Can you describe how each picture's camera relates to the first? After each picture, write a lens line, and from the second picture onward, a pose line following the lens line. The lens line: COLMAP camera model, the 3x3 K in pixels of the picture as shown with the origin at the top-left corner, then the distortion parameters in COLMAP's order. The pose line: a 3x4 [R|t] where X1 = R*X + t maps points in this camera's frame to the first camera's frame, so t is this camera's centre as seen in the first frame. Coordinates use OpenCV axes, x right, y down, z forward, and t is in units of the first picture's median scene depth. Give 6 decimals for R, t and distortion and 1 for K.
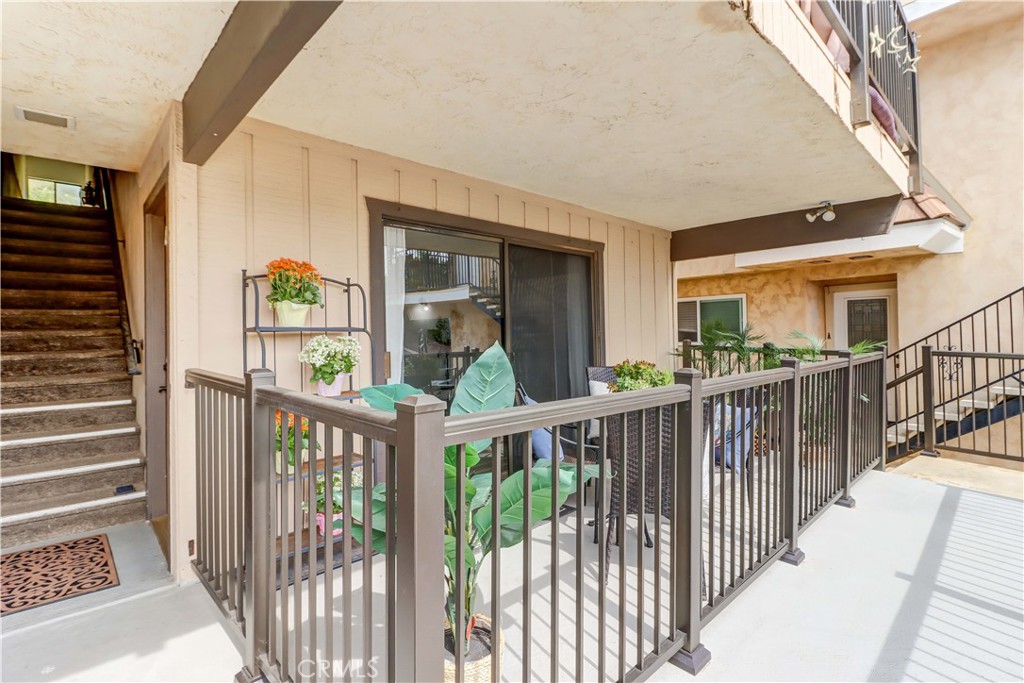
lens RADIAL K [[469.3, 0, 515.0], [0, 469.3, 337.0], [0, 0, 1]] dist [0.017874, -0.013638]
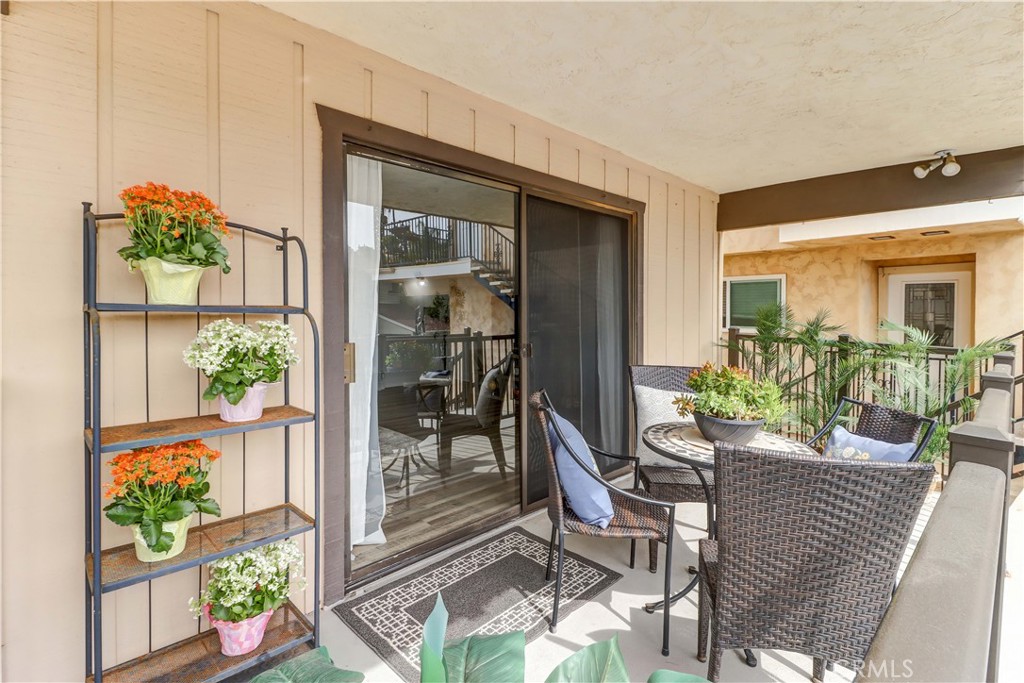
lens RADIAL K [[464.6, 0, 509.1], [0, 464.6, 348.2], [0, 0, 1]] dist [0.002519, -0.000008]
pose [[0.999673, 0.023099, -0.010935, -0.020735], [-0.022255, 0.997165, 0.071879, -0.007886], [0.012565, -0.071612, 0.997353, 0.190912]]
